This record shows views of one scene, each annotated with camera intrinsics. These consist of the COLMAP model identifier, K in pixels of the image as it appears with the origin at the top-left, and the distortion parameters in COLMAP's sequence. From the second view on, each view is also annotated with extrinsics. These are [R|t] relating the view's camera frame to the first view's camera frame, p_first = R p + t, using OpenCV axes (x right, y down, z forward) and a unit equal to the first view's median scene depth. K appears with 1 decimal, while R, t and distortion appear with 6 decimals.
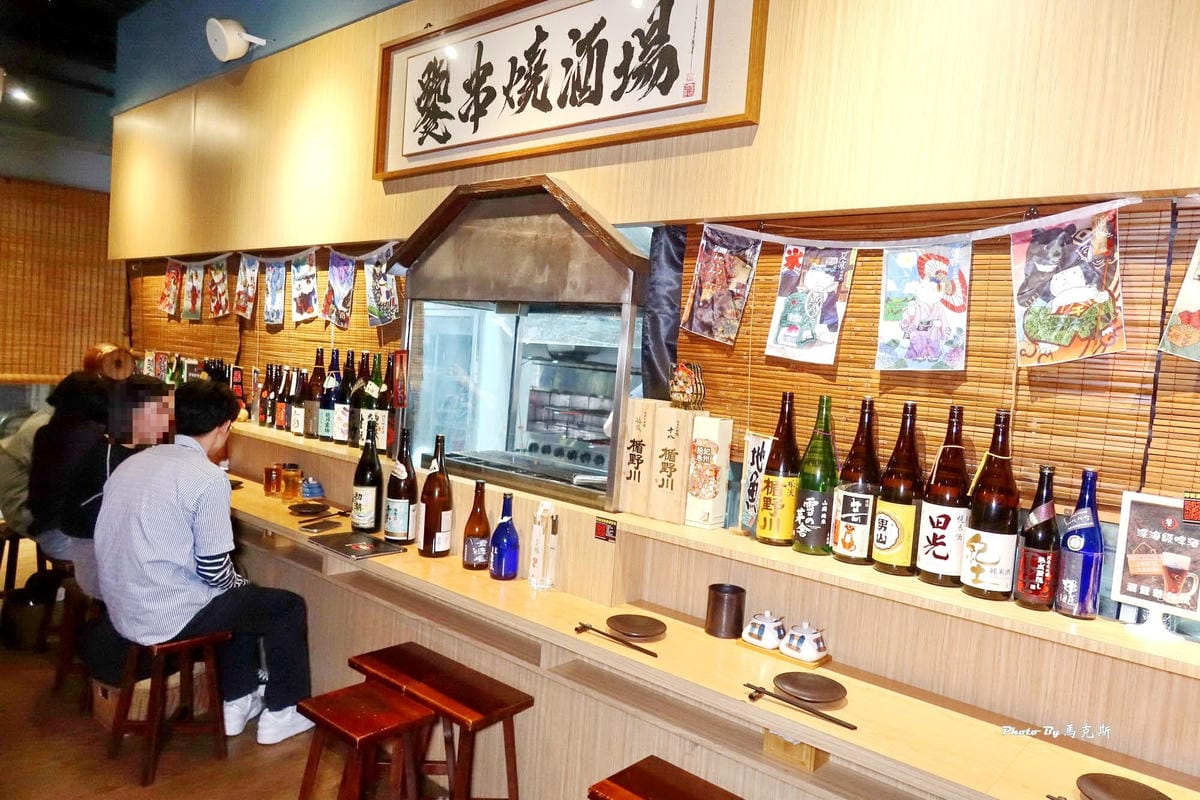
lens RADIAL K [[817.2, 0, 600.0], [0, 817.2, 400.0], [0, 0, 1]] dist [0.000887, 0.000105]
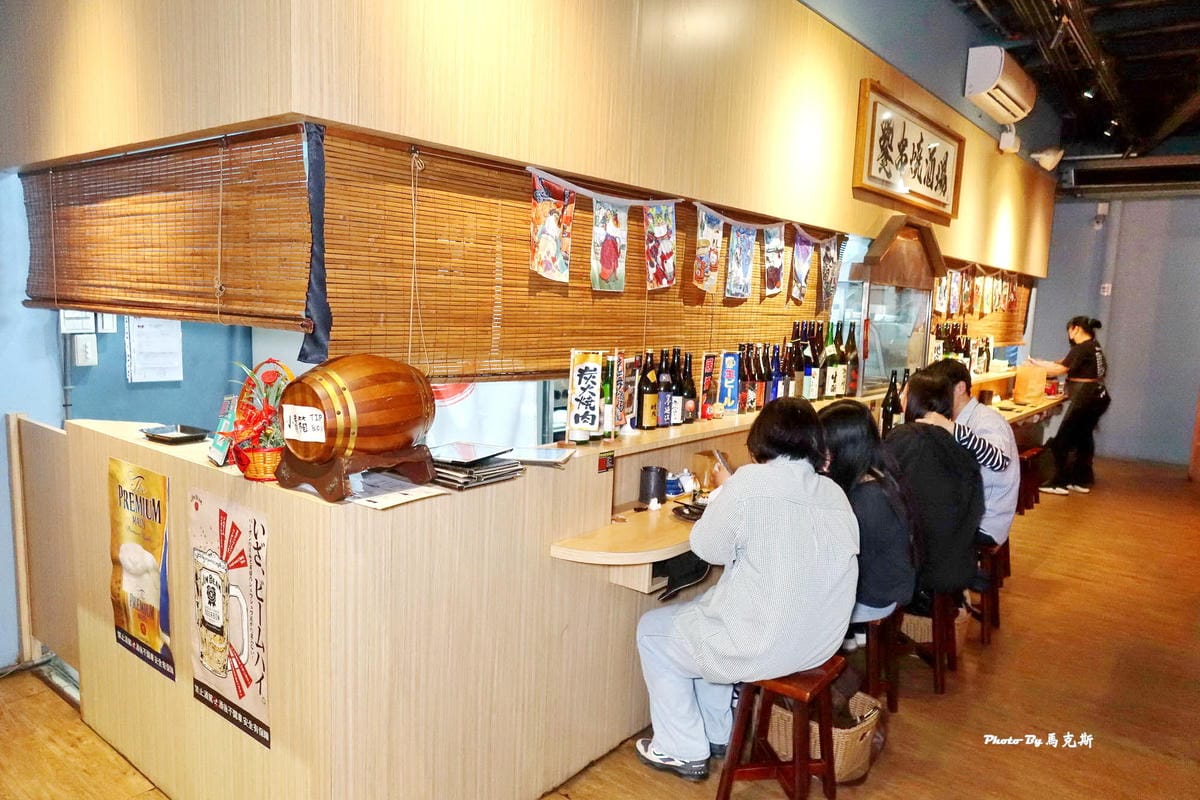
lens RADIAL K [[817.2, 0, 600.0], [0, 817.2, 400.0], [0, 0, 1]] dist [0.000887, 0.000105]
pose [[-0.037218, -0.195427, 0.980012, -1.306013], [0.009379, 0.980580, 0.195897, -0.162958], [-0.999263, 0.016482, -0.034662, 1.207718]]
